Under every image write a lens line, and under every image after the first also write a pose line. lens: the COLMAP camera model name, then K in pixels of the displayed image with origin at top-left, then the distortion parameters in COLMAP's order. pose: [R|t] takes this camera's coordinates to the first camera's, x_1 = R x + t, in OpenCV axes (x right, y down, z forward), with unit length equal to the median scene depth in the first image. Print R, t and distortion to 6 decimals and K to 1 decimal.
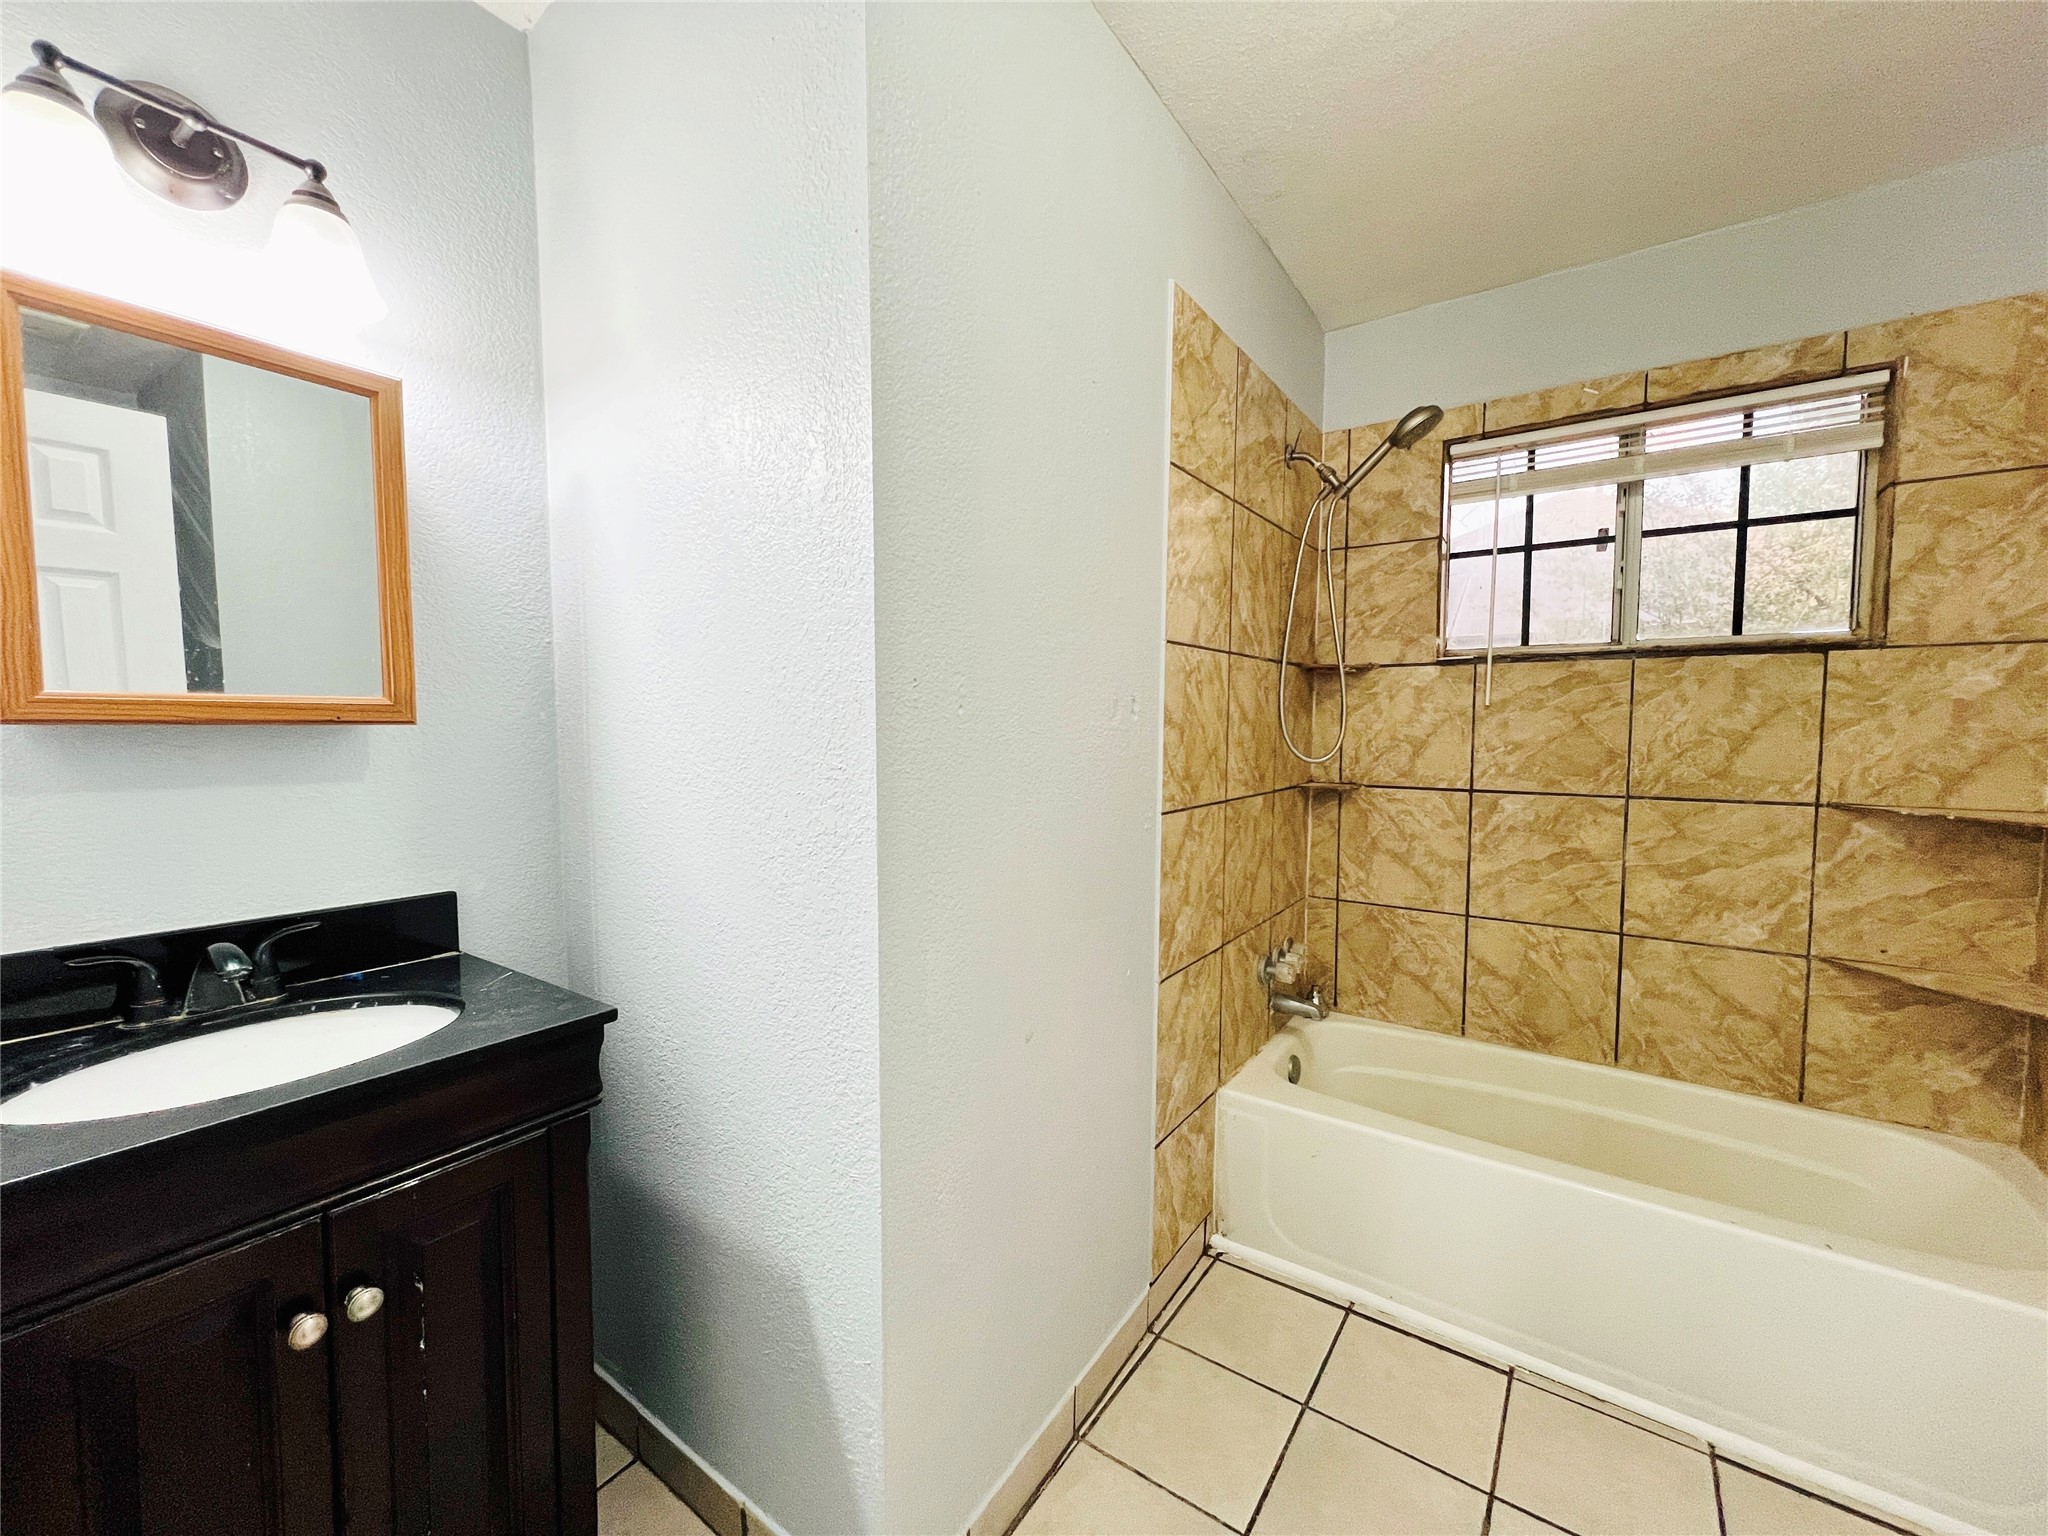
lens RADIAL K [[822.7, 0, 1028.6], [0, 822.7, 772.9], [0, 0, 1]] dist [-0.001155, 0.000291]
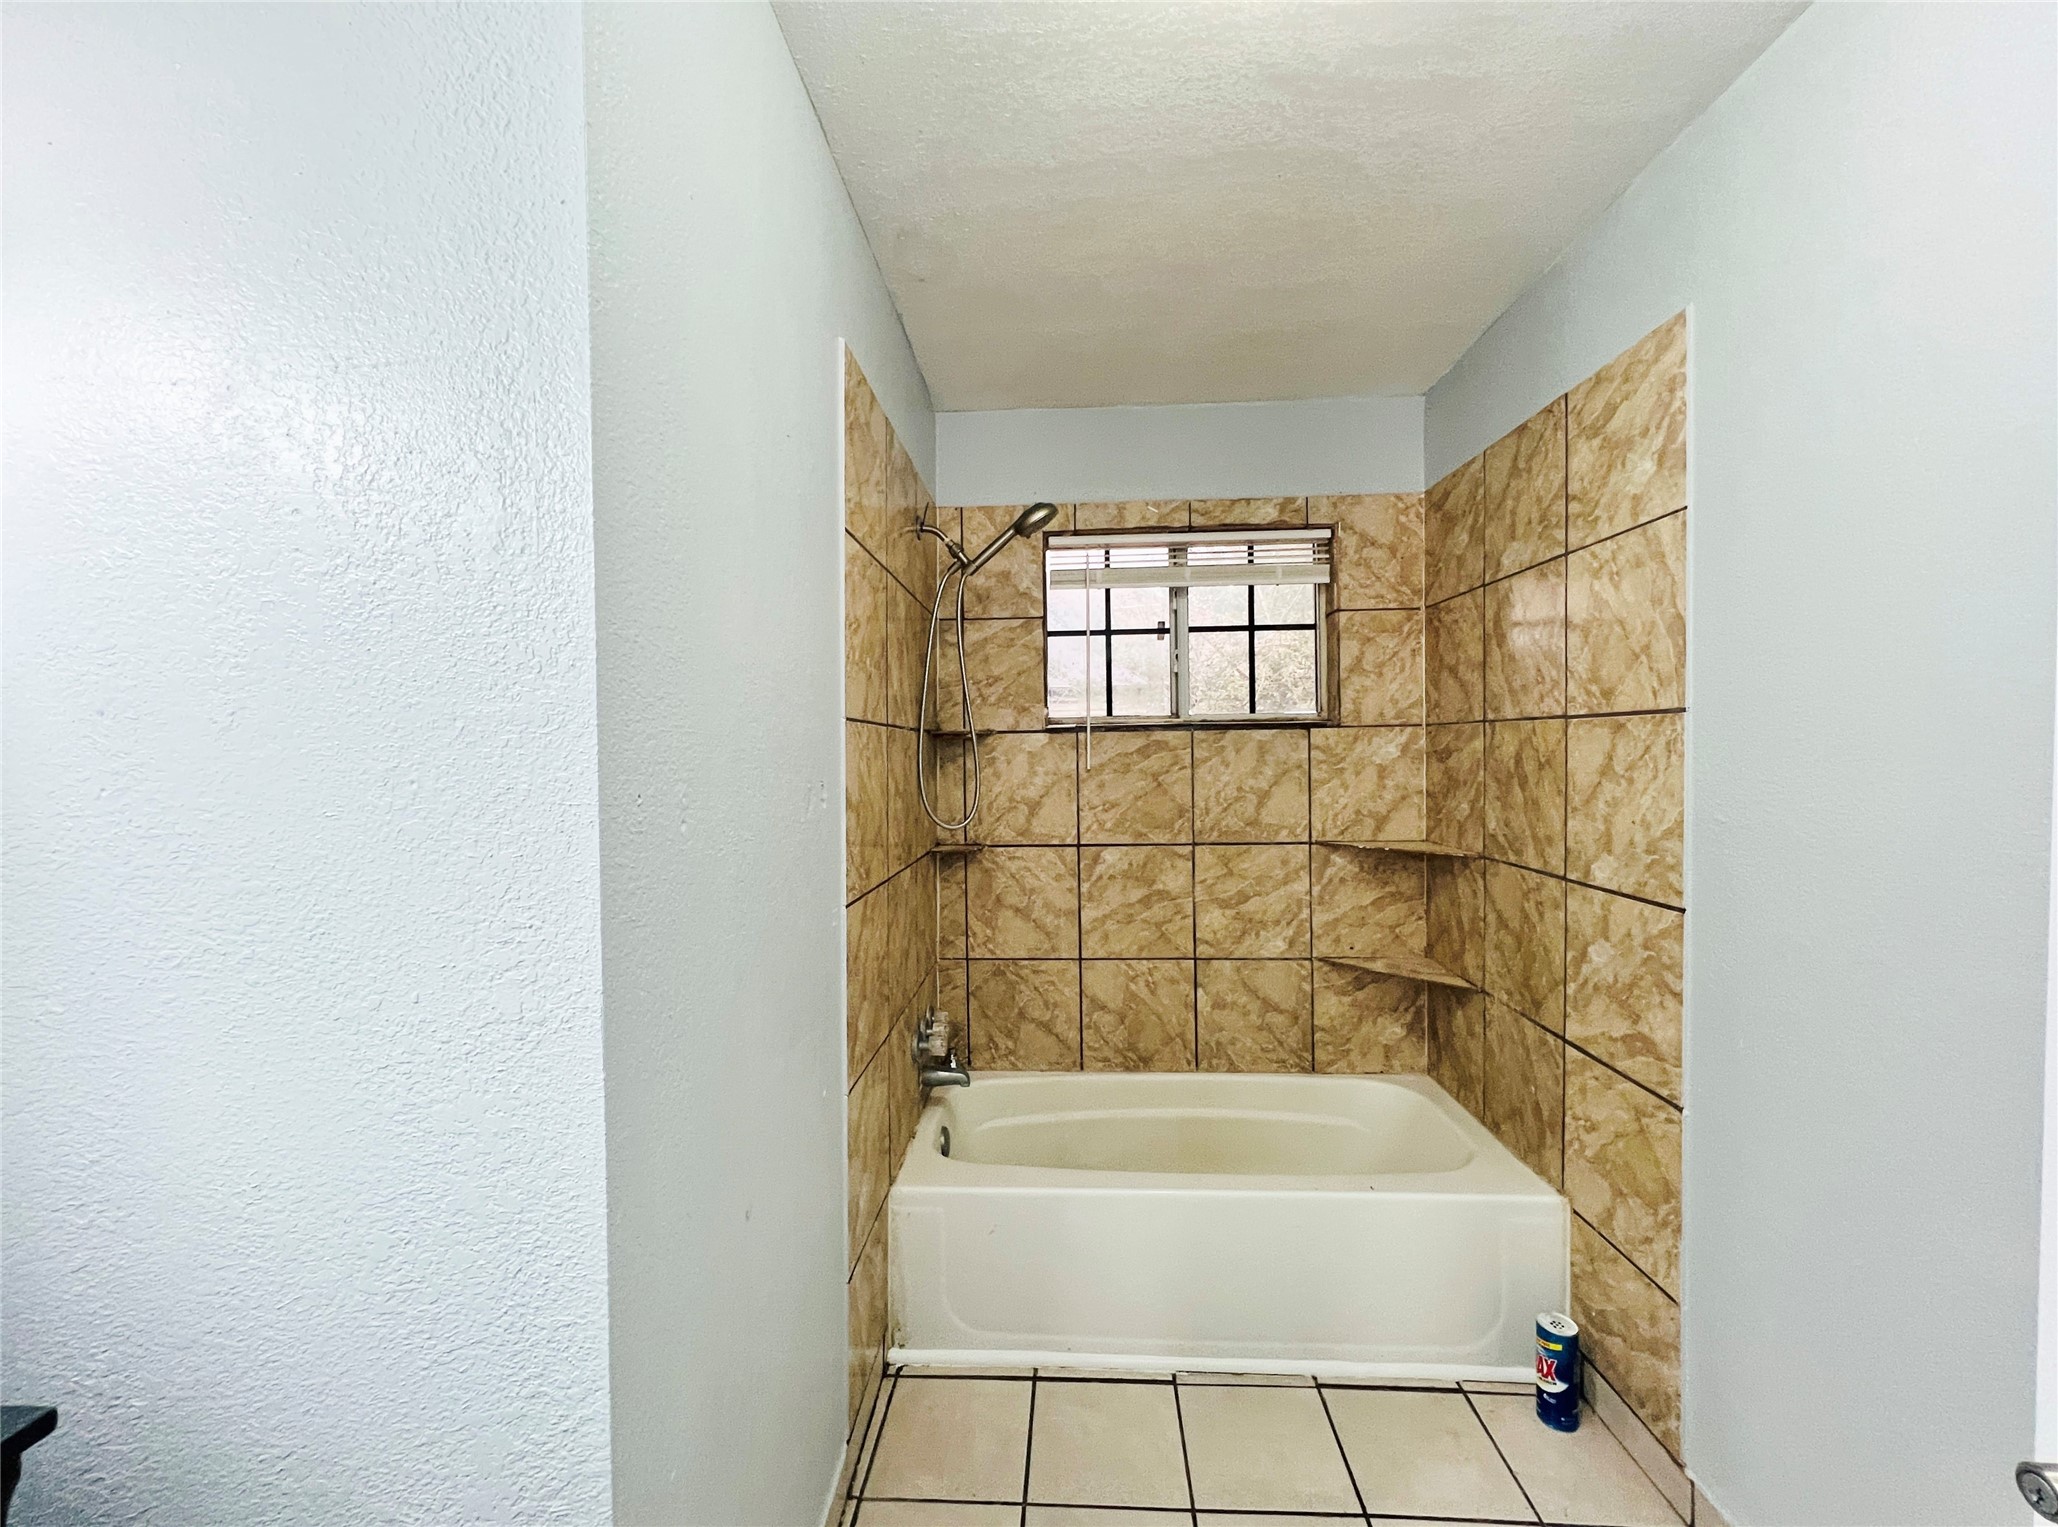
lens RADIAL K [[836.1, 0, 1029.0], [0, 836.1, 763.5], [0, 0, 1]] dist [-0.000963, 0.000145]
pose [[0.844501, -0.018419, 0.535237, -0.136461], [0.047331, 0.998065, -0.040332, -0.052587], [-0.533458, 0.059394, 0.843738, 0.085868]]
